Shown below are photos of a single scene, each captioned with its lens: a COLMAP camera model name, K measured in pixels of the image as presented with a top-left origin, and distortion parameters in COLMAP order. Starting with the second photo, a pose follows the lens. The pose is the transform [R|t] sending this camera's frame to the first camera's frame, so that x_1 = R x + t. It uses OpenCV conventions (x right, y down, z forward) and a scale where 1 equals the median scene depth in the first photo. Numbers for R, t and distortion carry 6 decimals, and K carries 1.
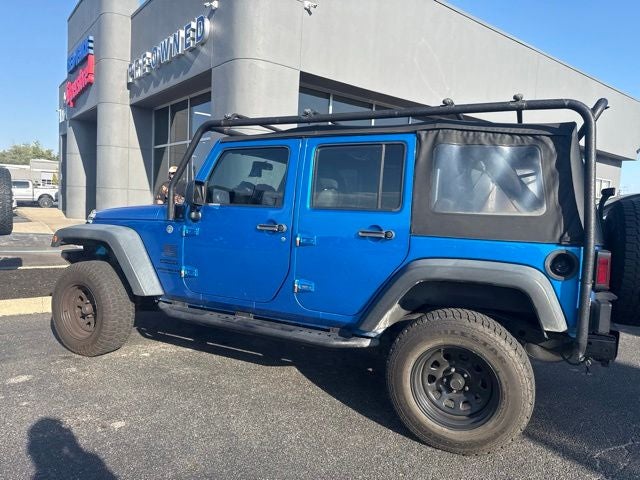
lens RADIAL K [[458.8, 0, 311.2], [0, 458.8, 234.6], [0, 0, 1]] dist [0.051509, -0.078243]
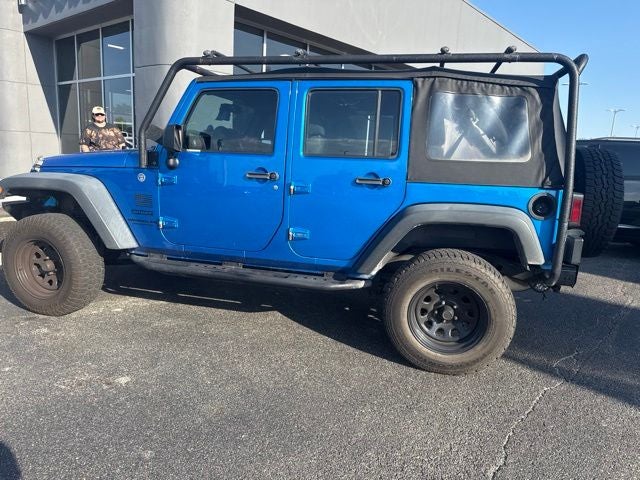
lens RADIAL K [[455.8, 0, 324.6], [0, 455.8, 246.2], [0, 0, 1]] dist [0.040635, -0.060582]
pose [[0.977674, -0.039806, 0.206321, -0.167735], [0.010268, 0.989770, 0.142305, -0.002754], [-0.209874, -0.137010, 0.968081, 0.009303]]
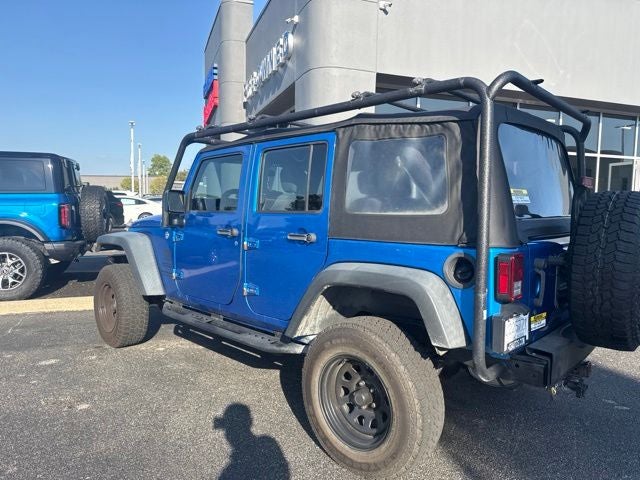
lens RADIAL K [[458.8, 0, 311.2], [0, 458.8, 234.6], [0, 0, 1]] dist [0.051509, -0.078243]
pose [[0.950298, -0.013715, -0.311041, 0.426208], [0.009992, 0.999858, -0.013562, 0.005929], [0.311183, 0.009781, 0.950300, 0.076513]]
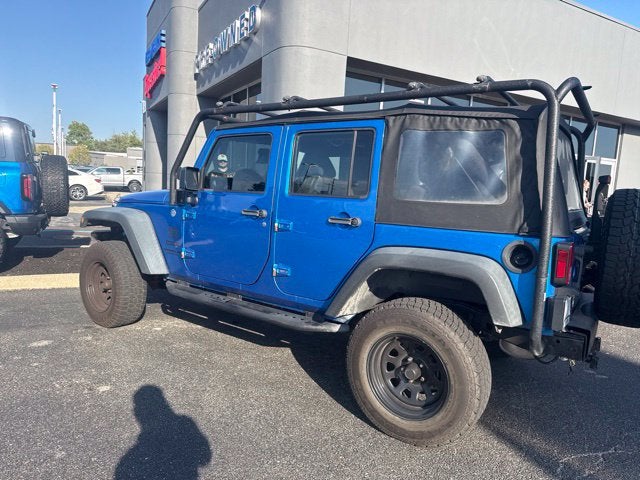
lens RADIAL K [[458.8, 0, 311.2], [0, 458.8, 234.6], [0, 0, 1]] dist [0.051509, -0.078243]
pose [[0.986006, 0.023994, -0.164974, 0.216628], [-0.019292, 0.999362, 0.030050, 0.000165], [0.165590, -0.026446, 0.985840, -0.000092]]
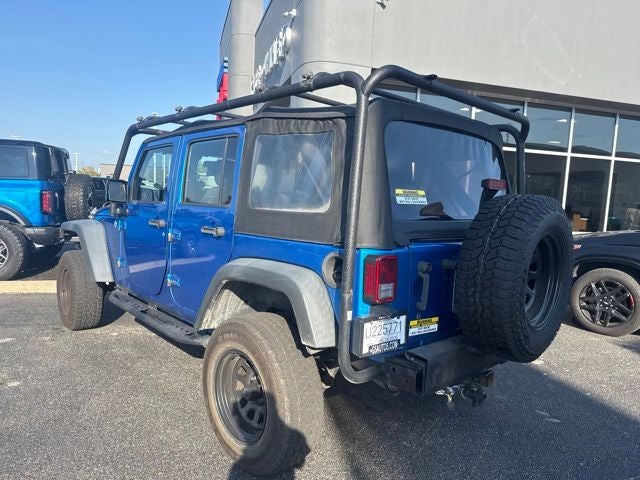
lens RADIAL K [[458.9, 0, 299.7], [0, 458.9, 241.3], [0, 0, 1]] dist [-0.000513, -0.002906]
pose [[0.926199, 0.032790, -0.375605, 0.621874], [-0.030353, 0.999462, 0.012406, 0.003094], [0.375810, -0.000090, 0.926697, 0.155970]]
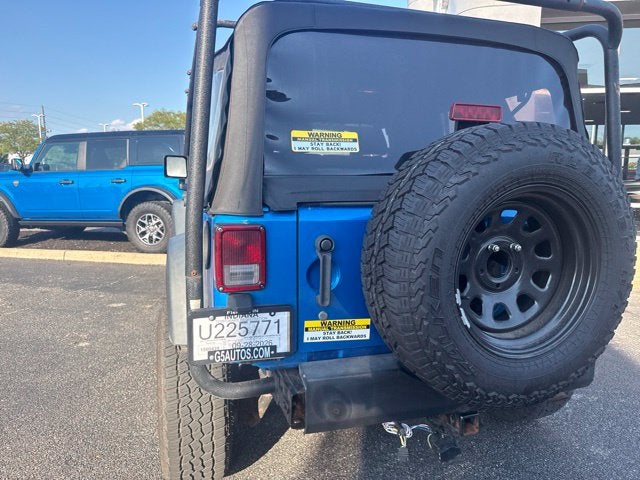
lens RADIAL K [[445.7, 0, 320.0], [0, 445.7, 240.0], [0, 0, 1]] dist [0.081644, -0.144161]
pose [[0.681061, 0.060631, -0.729712, 0.862867], [-0.024616, 0.997898, 0.059941, 0.014077], [0.731813, -0.022861, 0.681122, 0.549665]]
